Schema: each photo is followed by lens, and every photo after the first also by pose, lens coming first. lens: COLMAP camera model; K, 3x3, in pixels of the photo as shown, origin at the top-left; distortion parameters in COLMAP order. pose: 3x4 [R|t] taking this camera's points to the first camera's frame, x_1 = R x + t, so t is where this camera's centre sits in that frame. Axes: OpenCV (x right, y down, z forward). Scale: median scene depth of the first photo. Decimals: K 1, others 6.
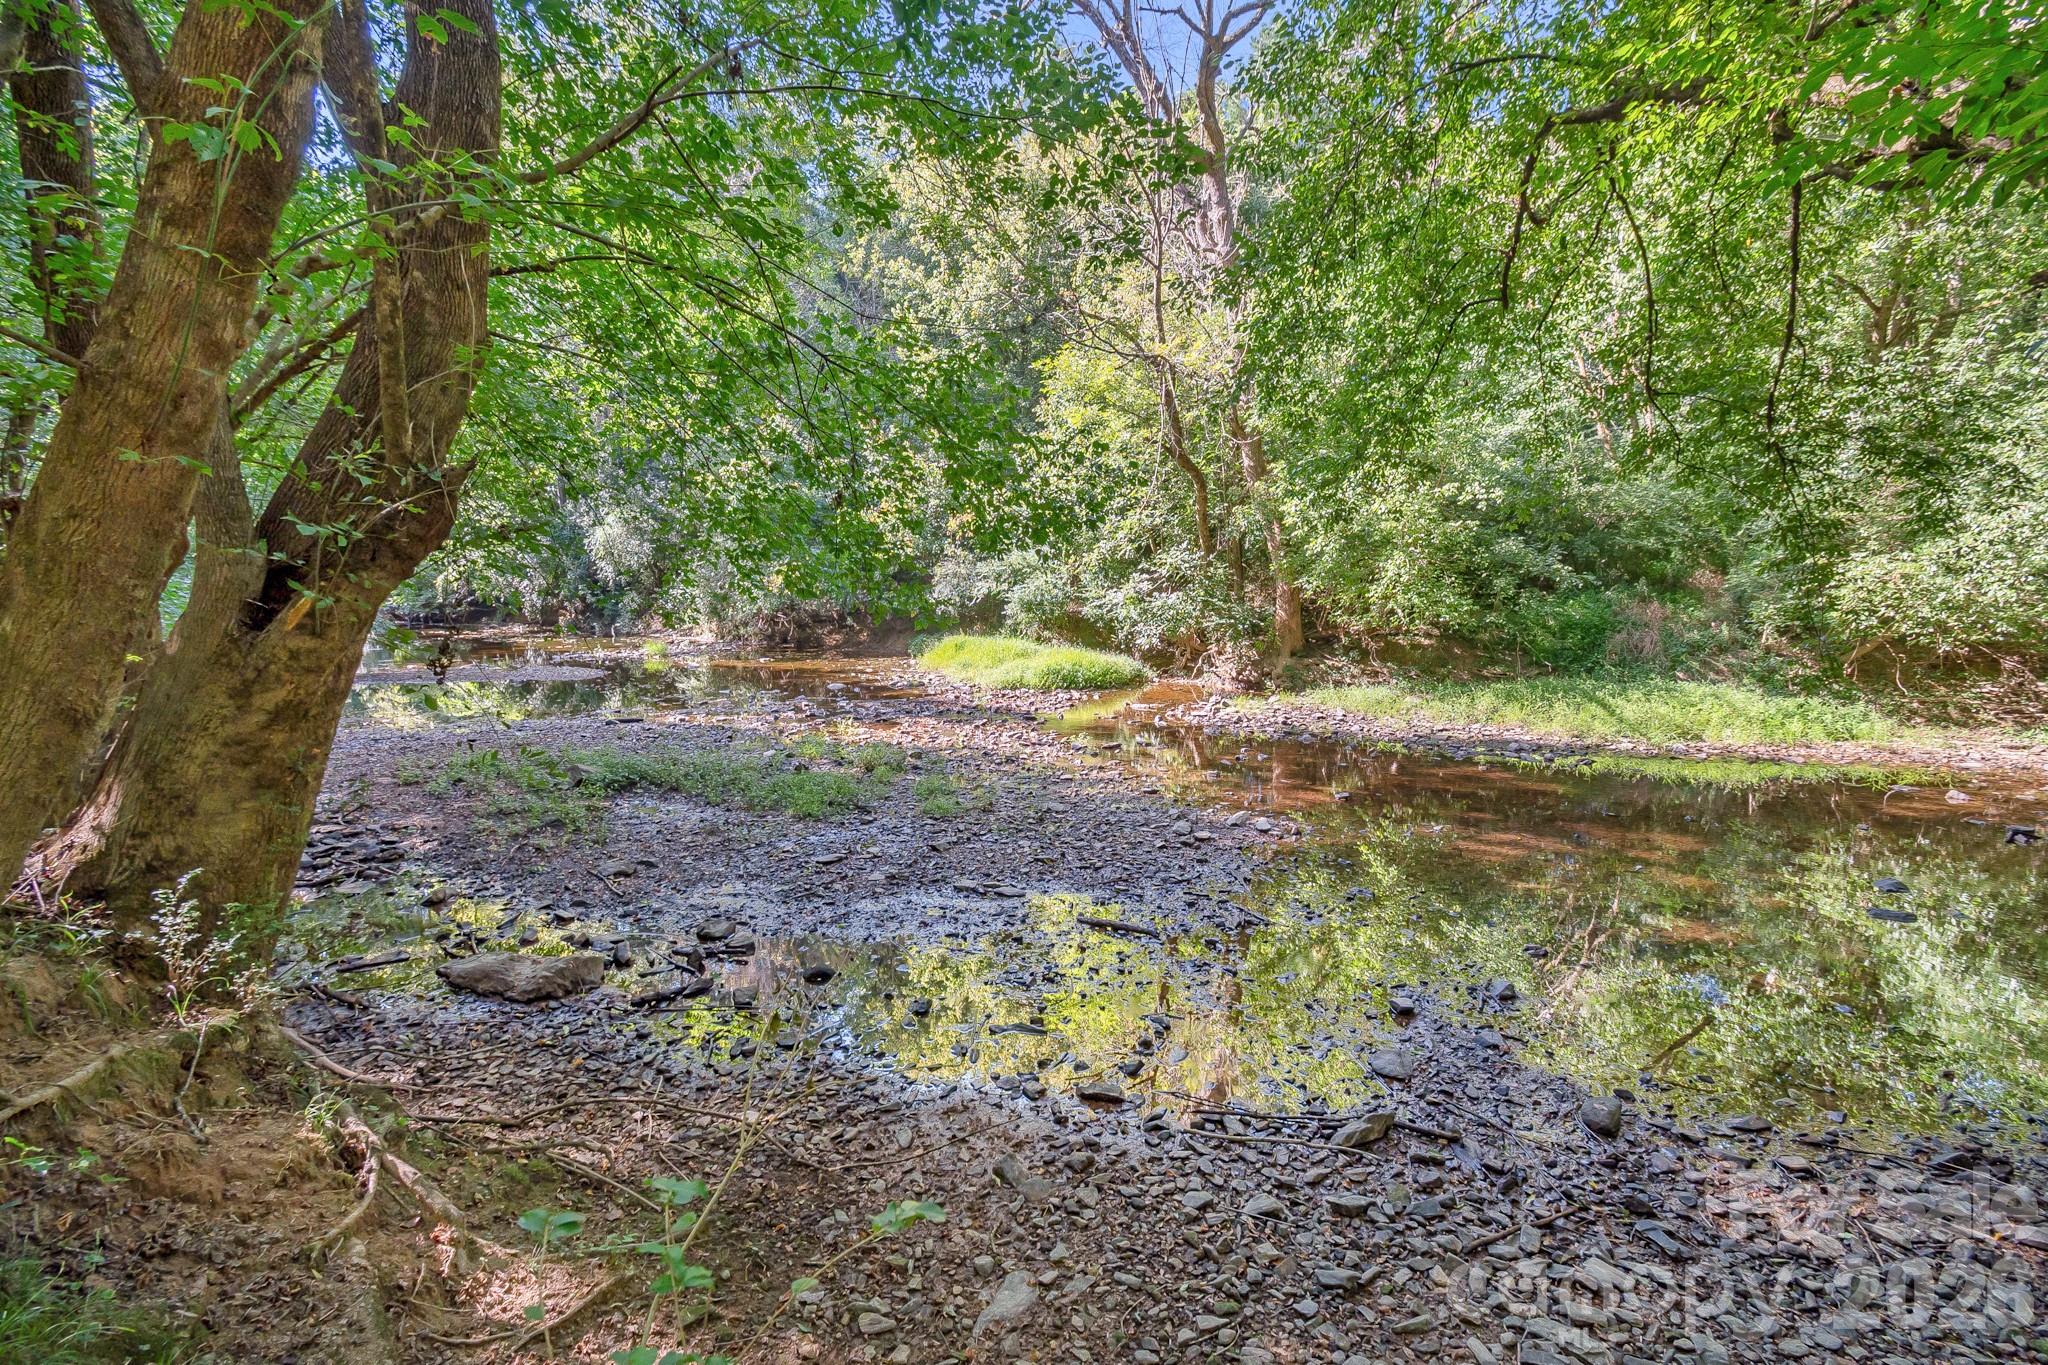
lens RADIAL K [[916.1, 0, 1026.3], [0, 916.1, 681.8], [0, 0, 1]] dist [0.003034, -0.000861]
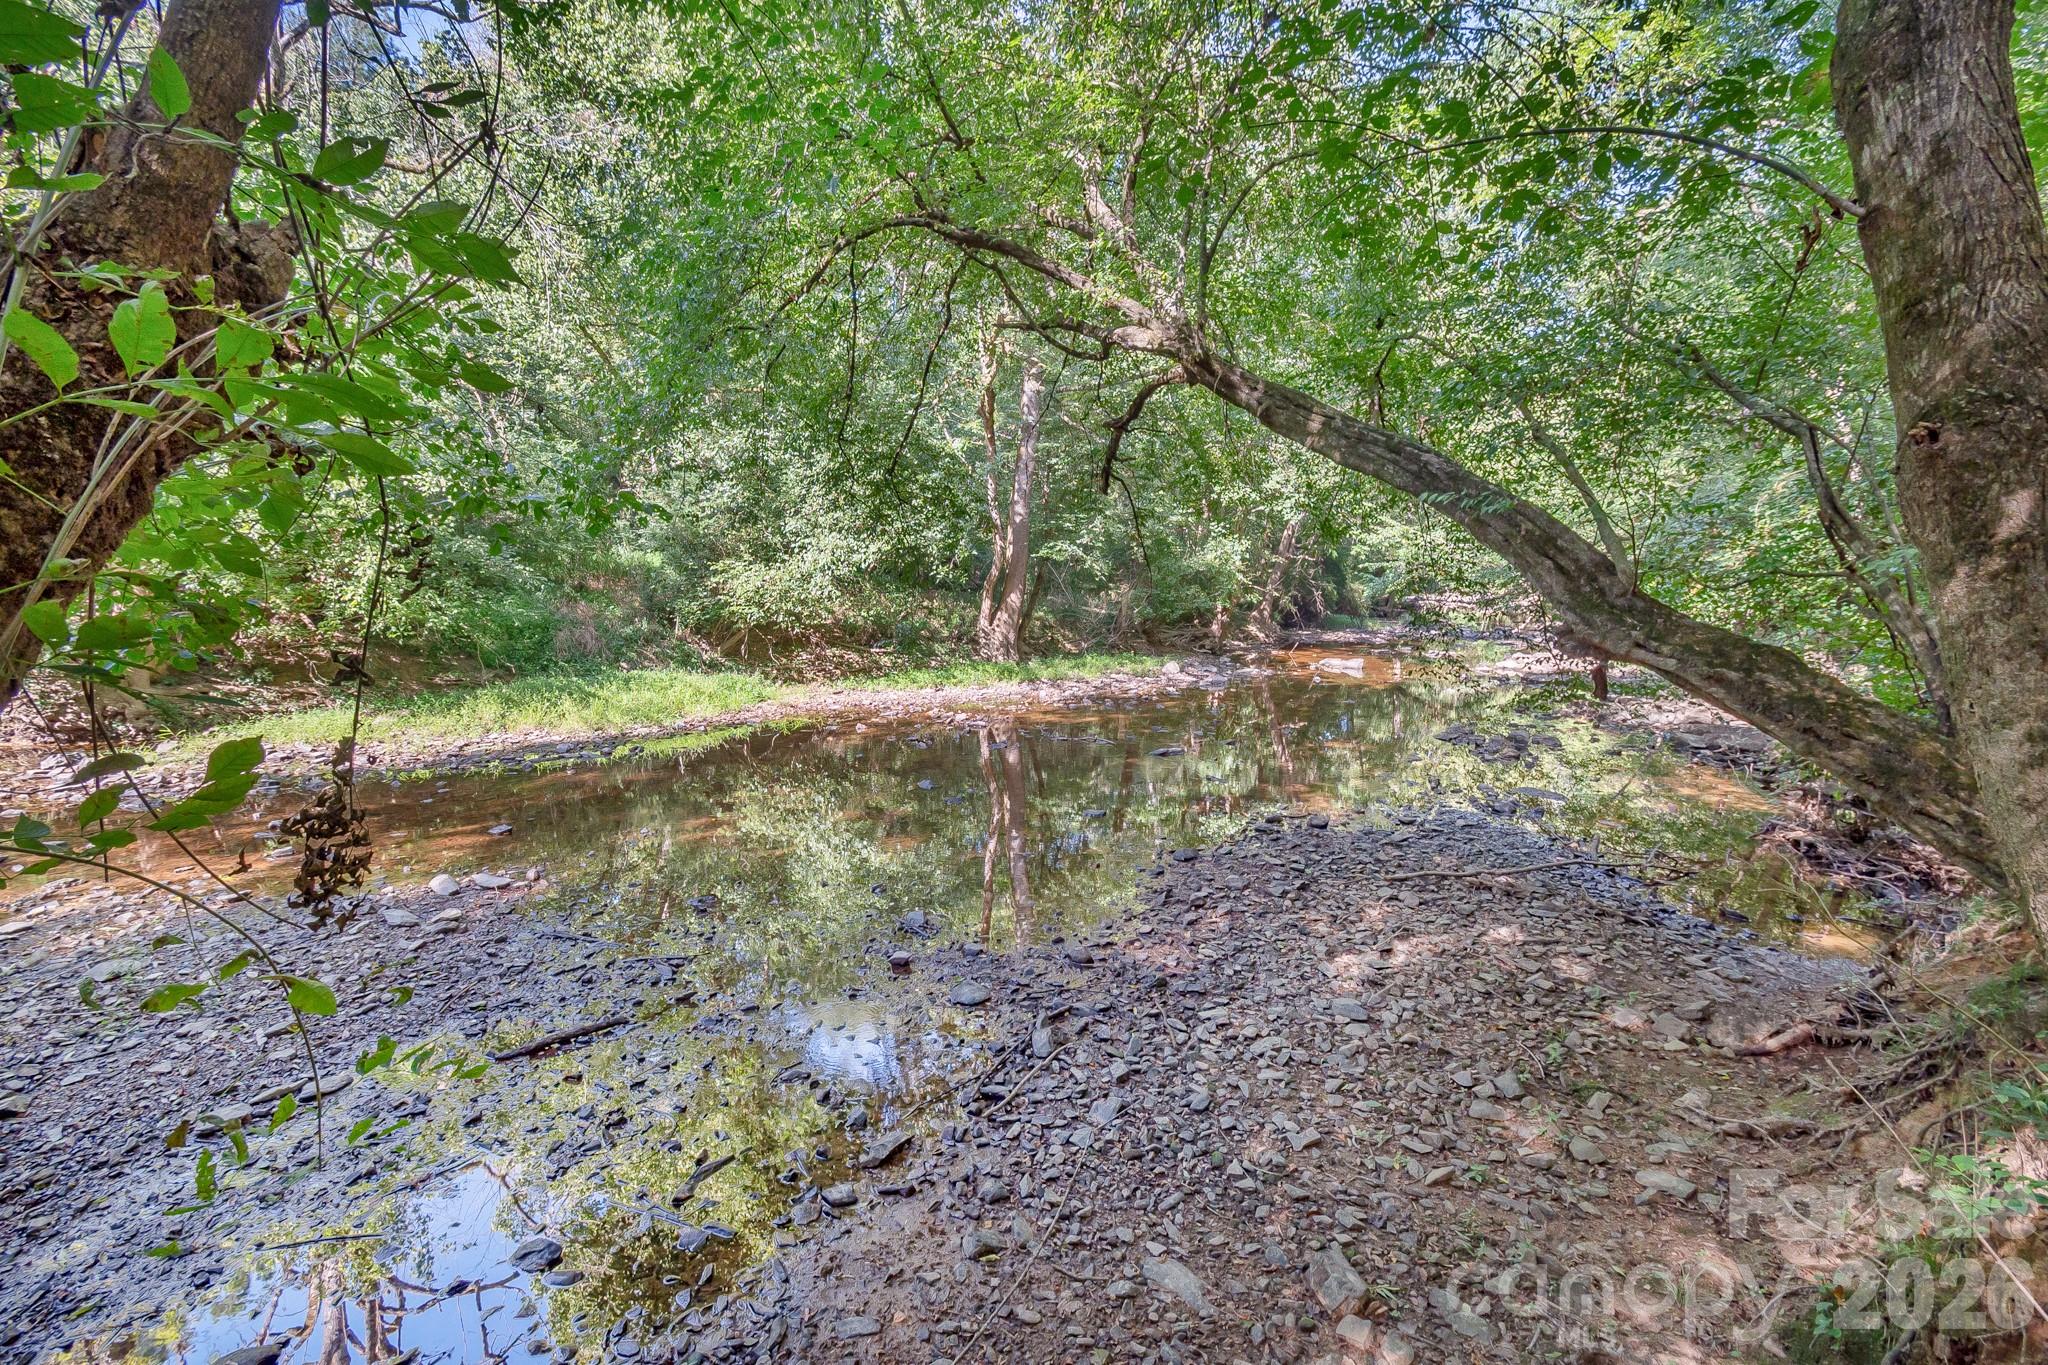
lens RADIAL K [[912.1, 0, 1026.1], [0, 912.1, 682.0], [0, 0, 1]] dist [0.007767, -0.004537]
pose [[0.318816, -0.097351, 0.942804, -0.389616], [0.097231, 0.992823, 0.069637, -0.033622], [-0.942816, 0.069469, 0.325993, 0.317155]]
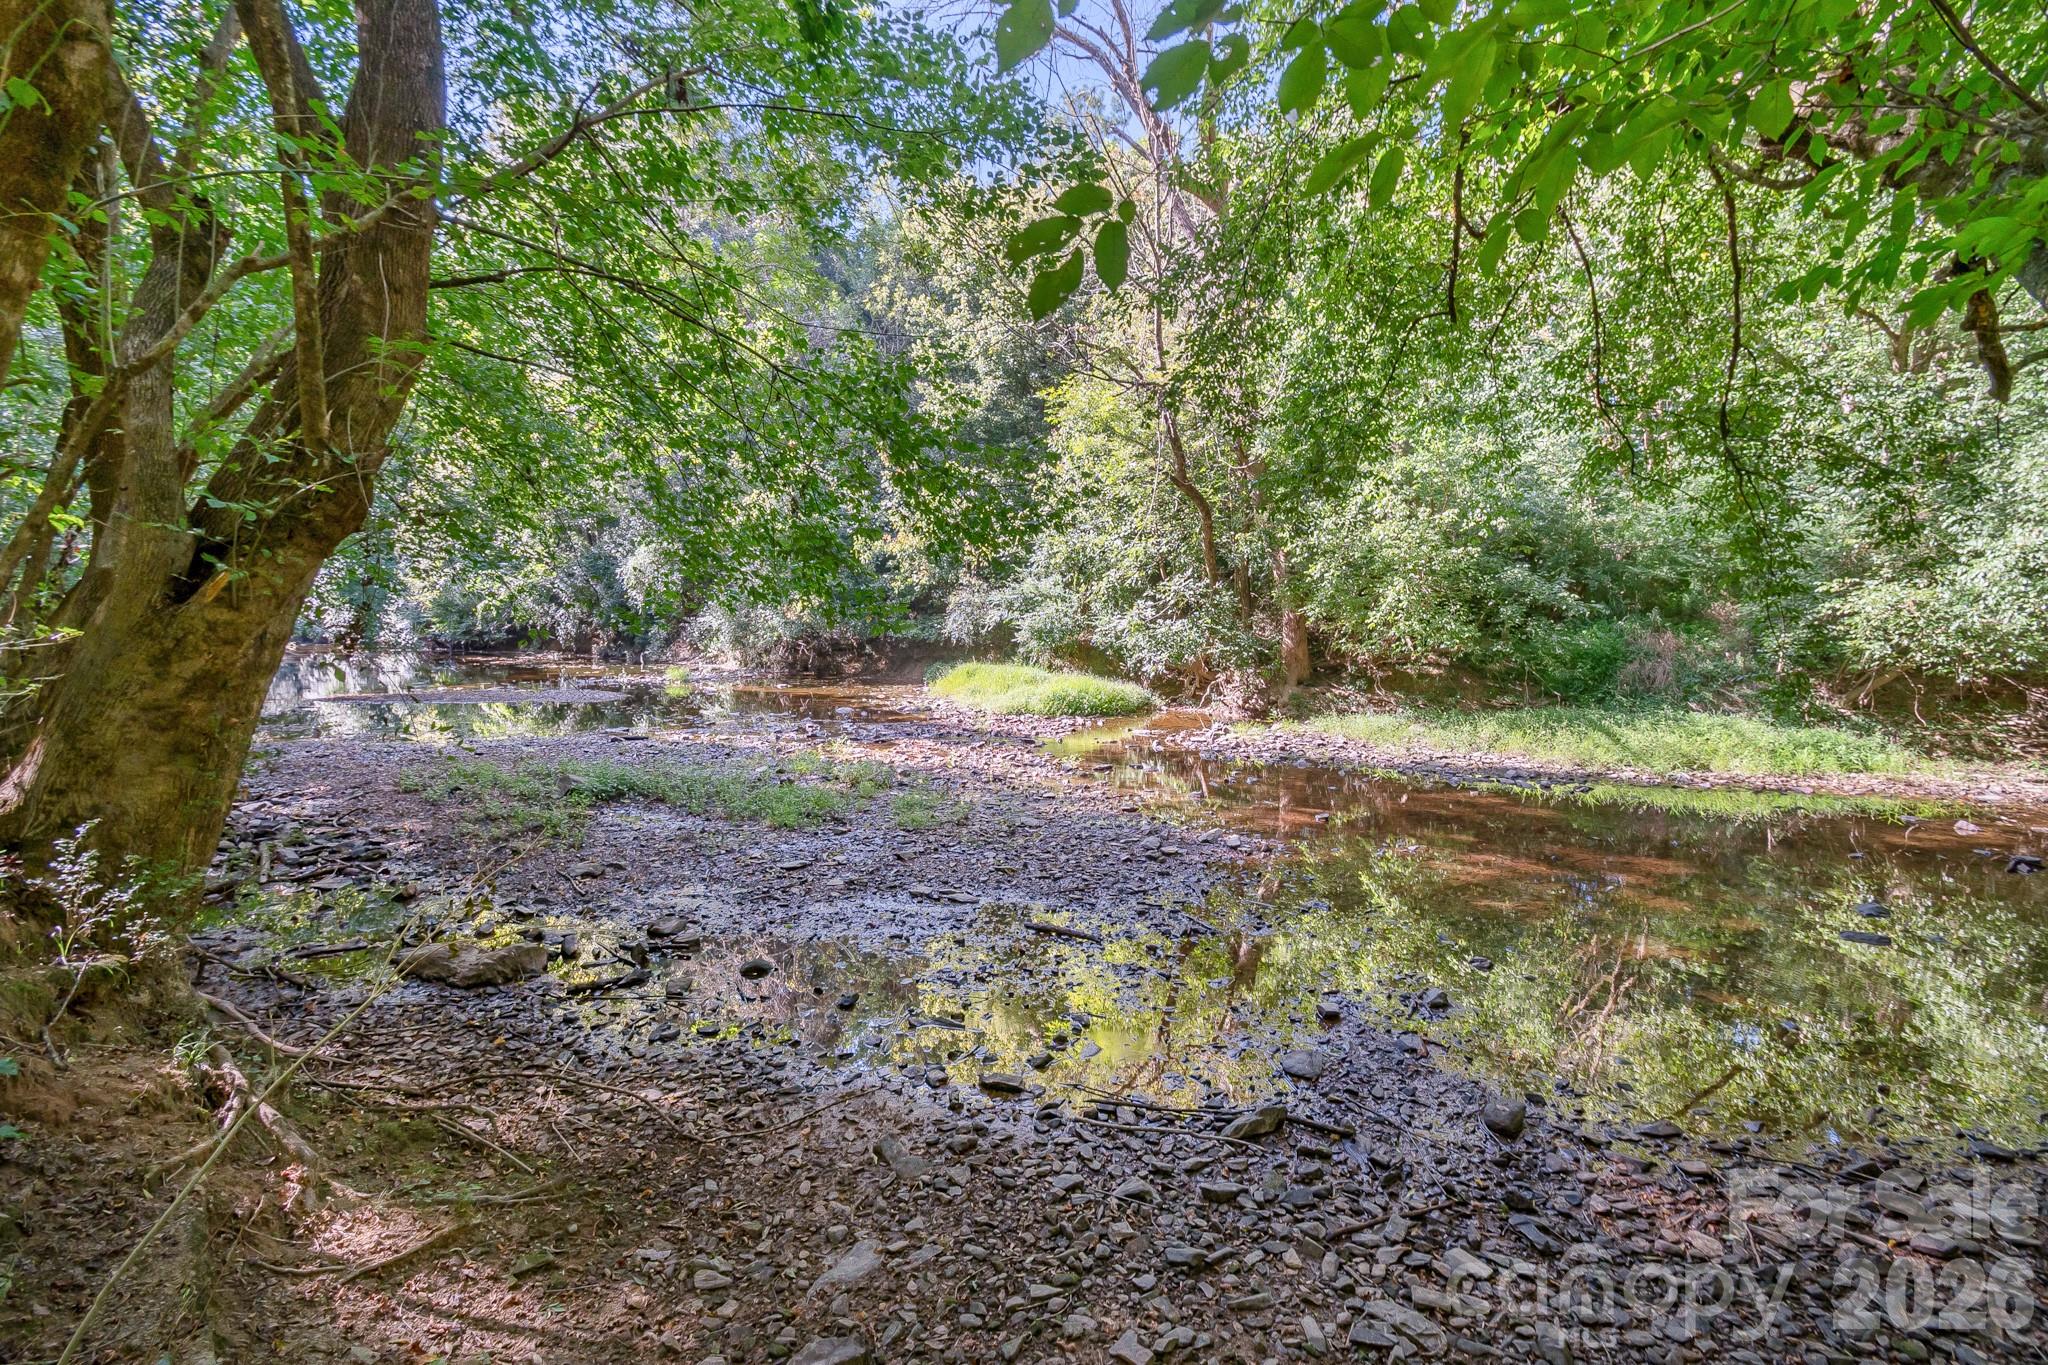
lens RADIAL K [[916.1, 0, 1026.3], [0, 916.1, 681.8], [0, 0, 1]] dist [0.003034, -0.000861]
pose [[0.999197, 0.010530, -0.038648, 0.079582], [-0.012065, 0.999139, -0.039706, 0.028528], [0.038196, 0.040140, 0.998464, -0.008324]]
